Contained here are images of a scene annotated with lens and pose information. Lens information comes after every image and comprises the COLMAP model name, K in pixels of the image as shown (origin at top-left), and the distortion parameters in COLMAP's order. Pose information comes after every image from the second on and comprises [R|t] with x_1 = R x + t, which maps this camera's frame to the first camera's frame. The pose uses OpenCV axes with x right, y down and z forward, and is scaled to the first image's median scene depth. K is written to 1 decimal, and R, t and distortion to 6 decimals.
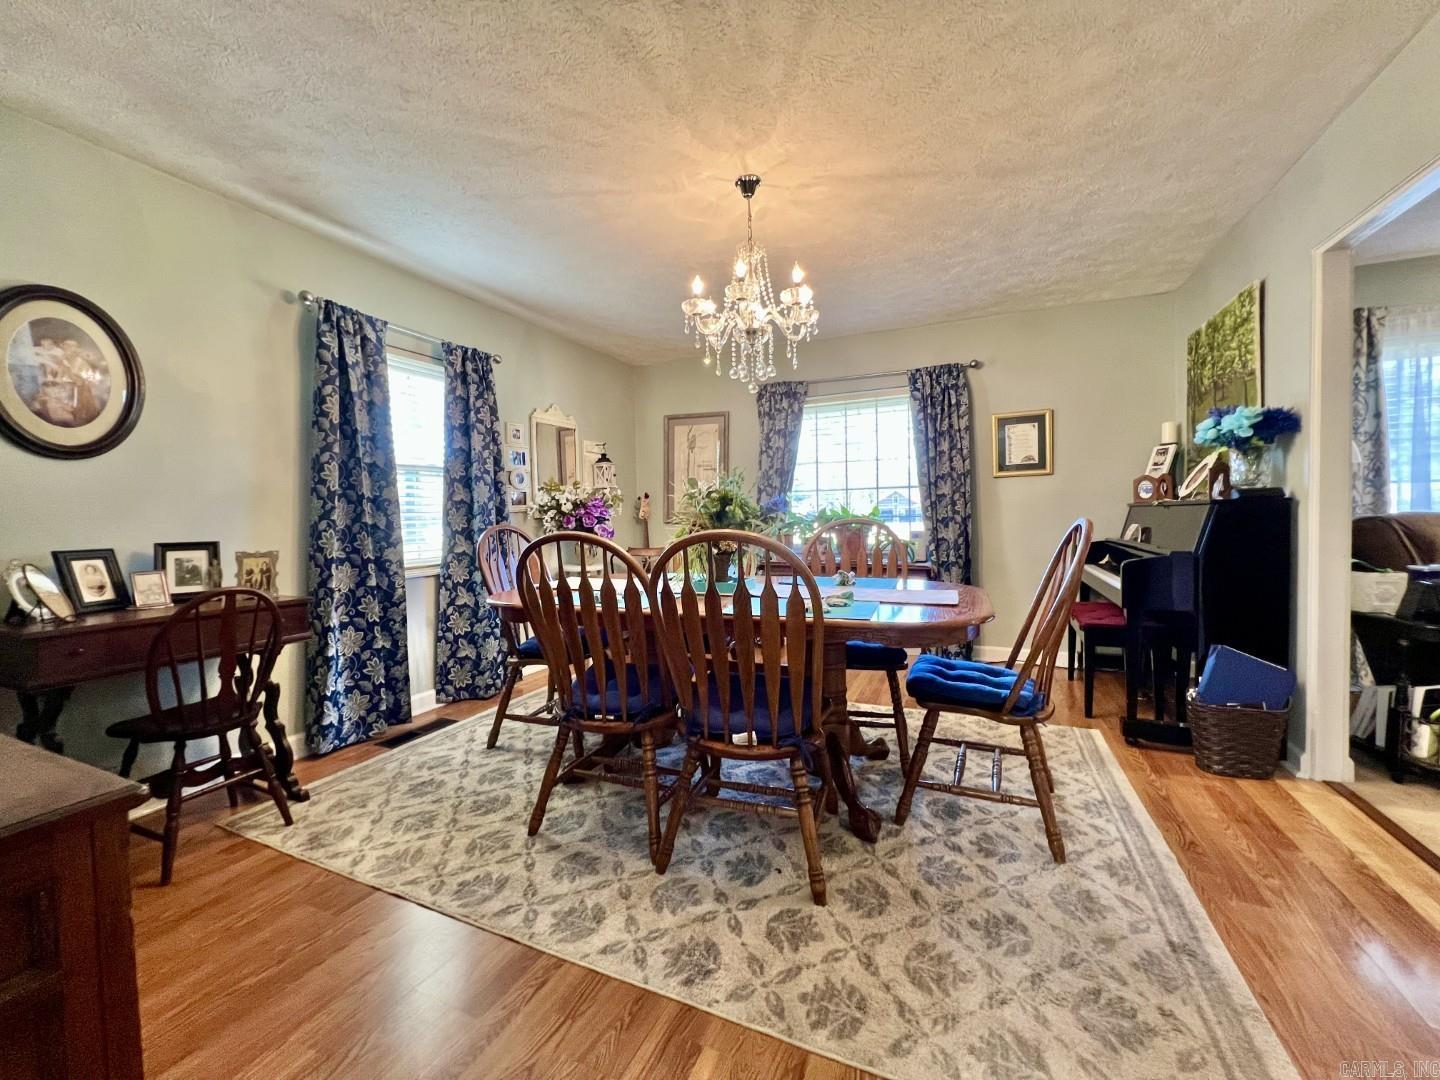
lens RADIAL K [[574.3, 0, 716.3], [0, 574.3, 535.9], [0, 0, 1]] dist [-0.001716, 0.000044]
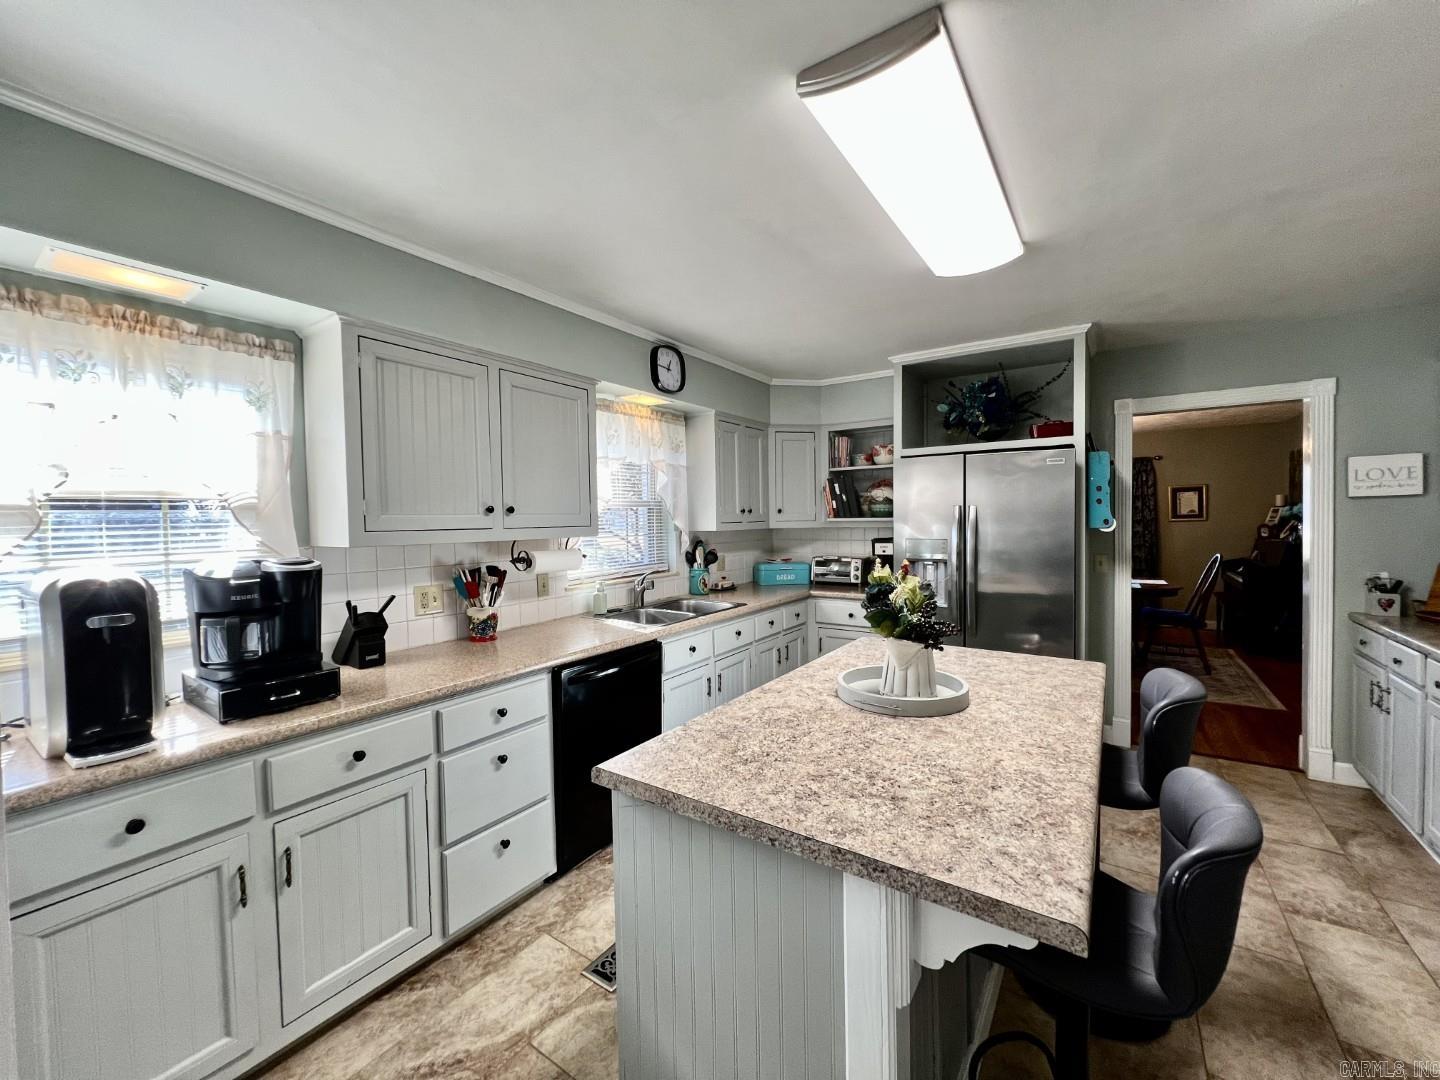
lens RADIAL K [[574.3, 0, 716.3], [0, 574.3, 535.9], [0, 0, 1]] dist [-0.001716, 0.000044]
pose [[0.983589, 0.005281, -0.180345, -0.579979], [-0.005900, 0.999978, -0.002896, -0.045902], [0.180326, 0.003913, 0.983599, -1.004527]]
